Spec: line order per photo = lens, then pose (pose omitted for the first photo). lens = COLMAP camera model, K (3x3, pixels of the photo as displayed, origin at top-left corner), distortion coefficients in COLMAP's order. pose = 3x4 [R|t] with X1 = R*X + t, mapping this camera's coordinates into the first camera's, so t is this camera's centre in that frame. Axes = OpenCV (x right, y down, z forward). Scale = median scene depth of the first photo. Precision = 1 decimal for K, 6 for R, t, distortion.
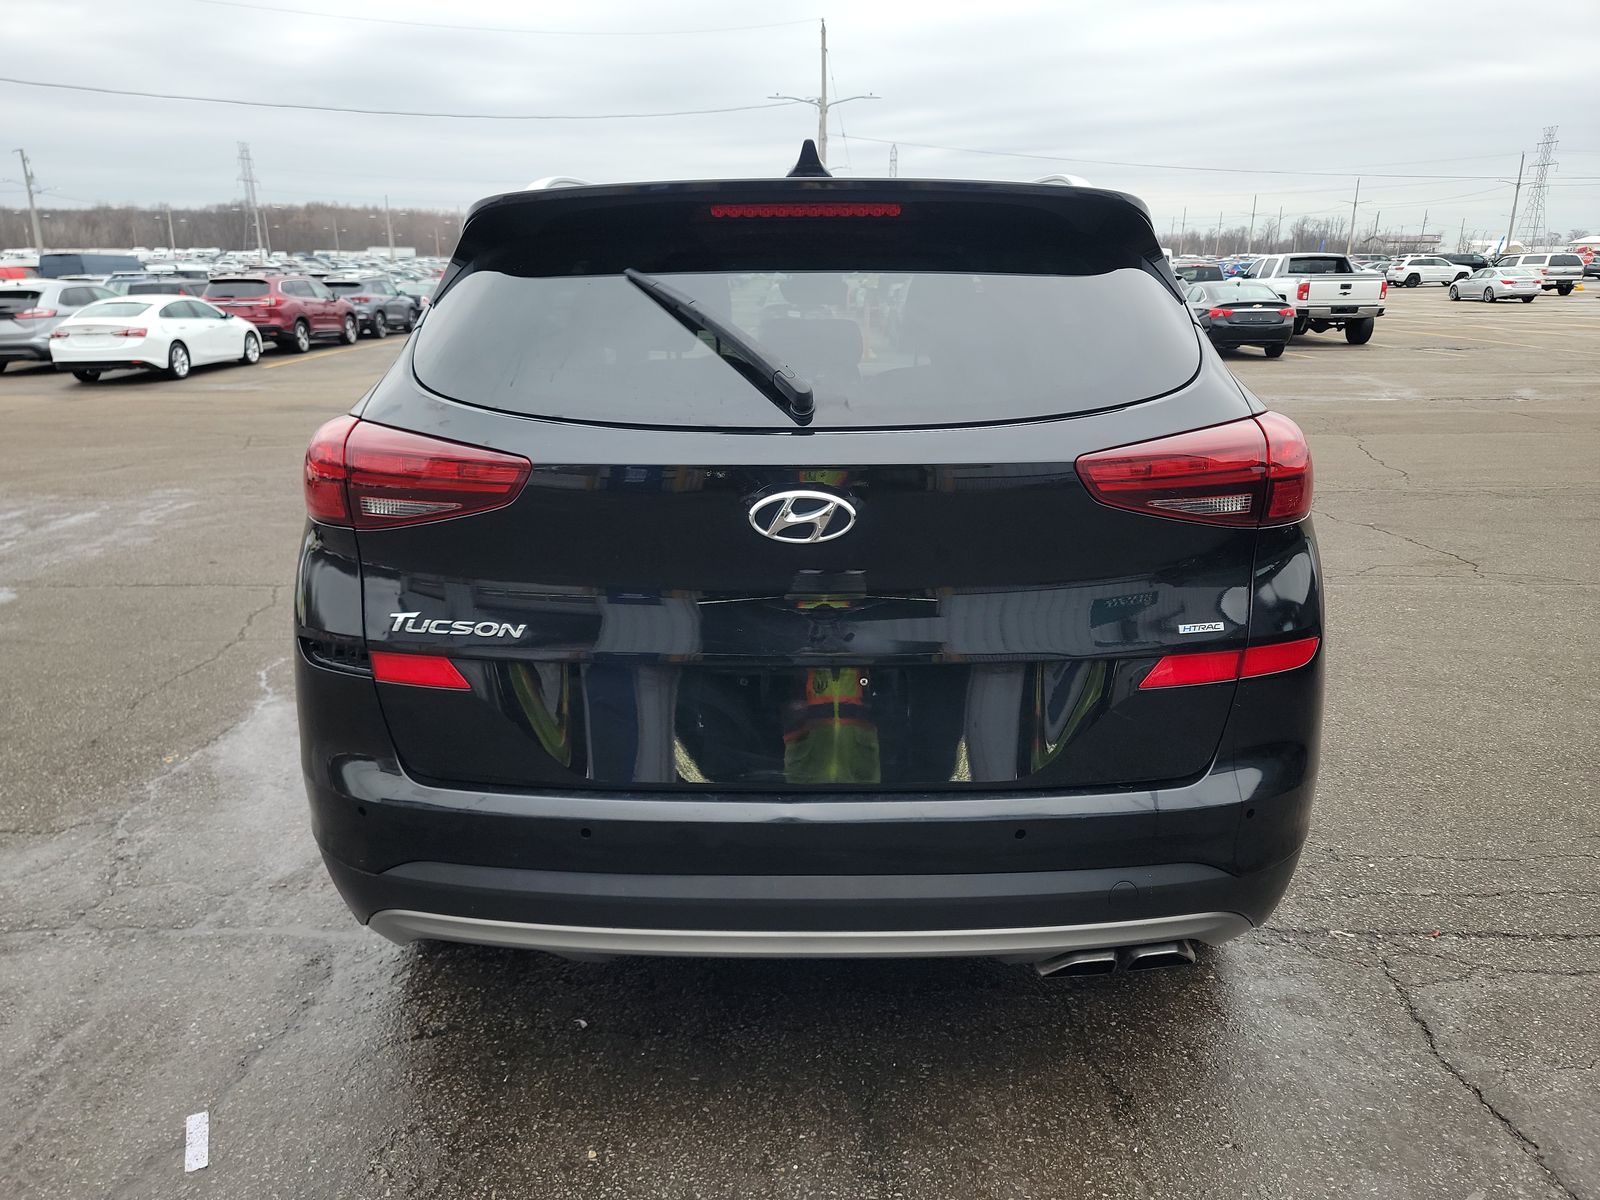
lens RADIAL K [[1109.5, 0, 800.5], [0, 1109.5, 603.9], [0, 0, 1]] dist [0.073019, -0.071944]
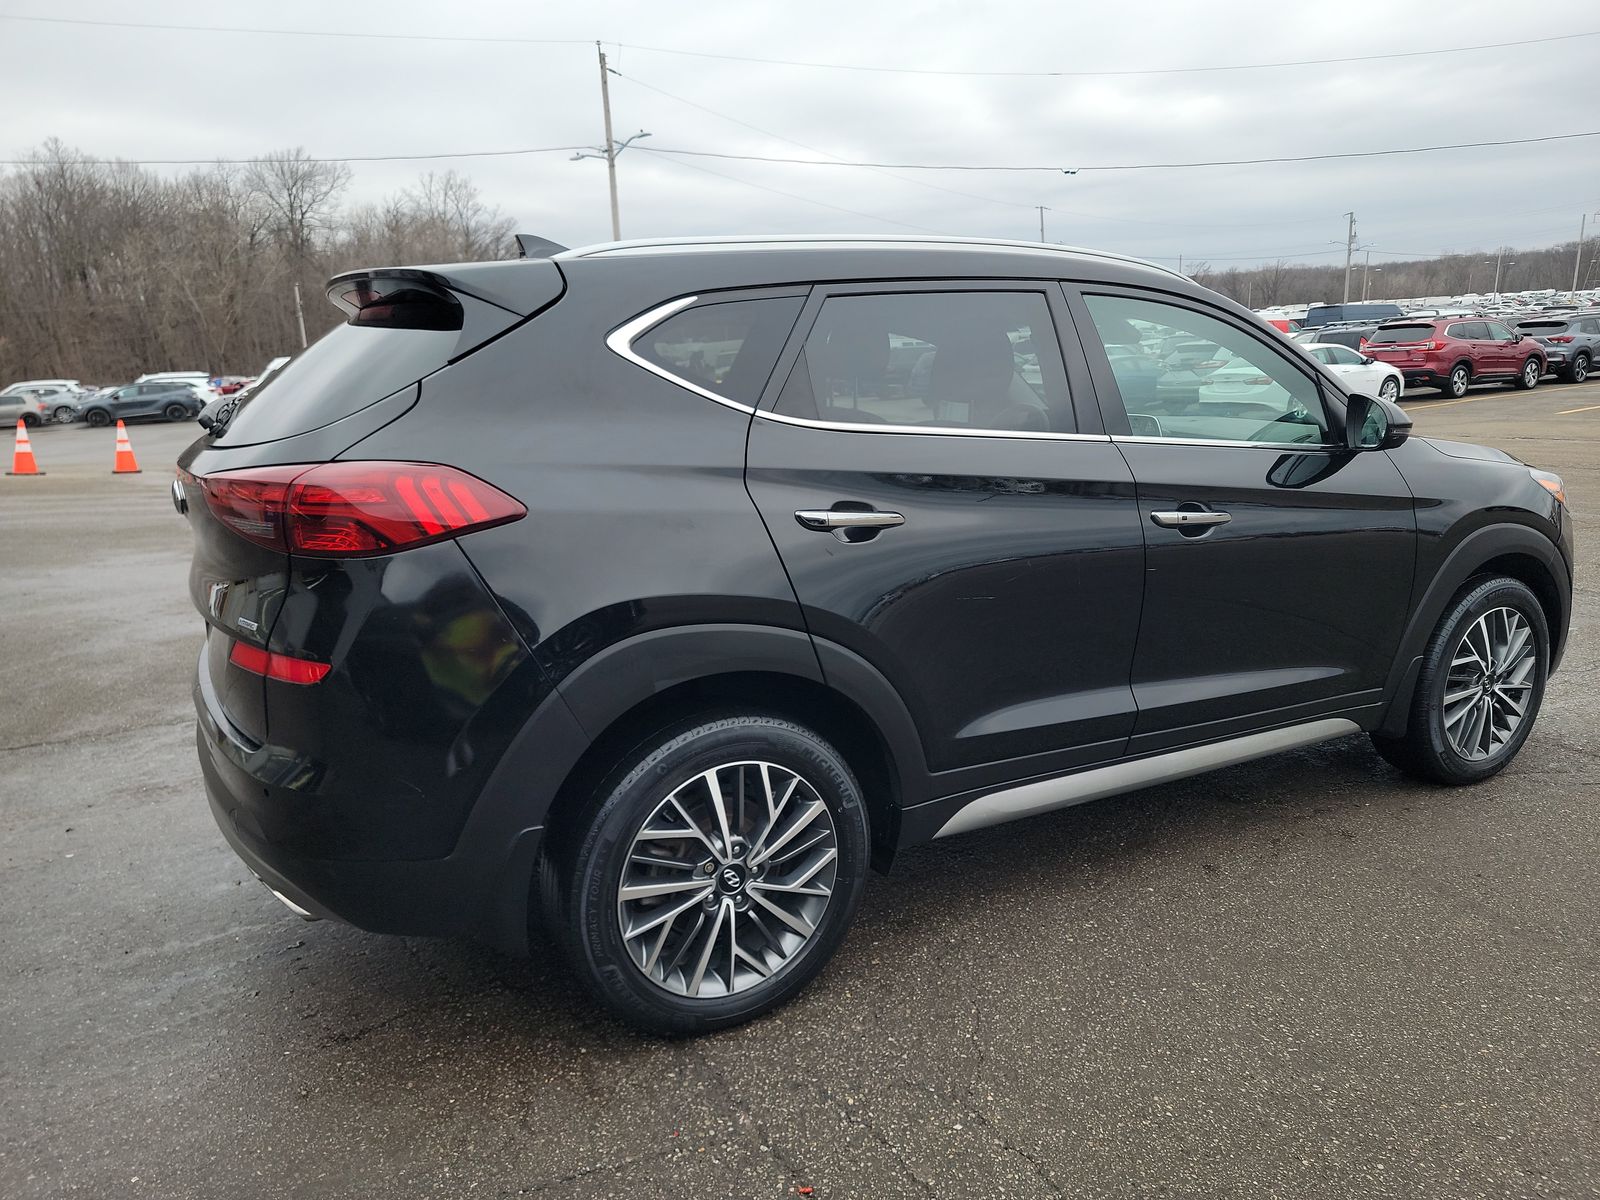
lens RADIAL K [[1109.5, 0, 800.5], [0, 1109.5, 603.9], [0, 0, 1]] dist [0.073019, -0.071944]
pose [[0.511731, 0.173188, -0.841509, 0.095181], [-0.204693, 0.975843, 0.076359, -0.011927], [0.834406, 0.133176, 0.534819, 0.047050]]
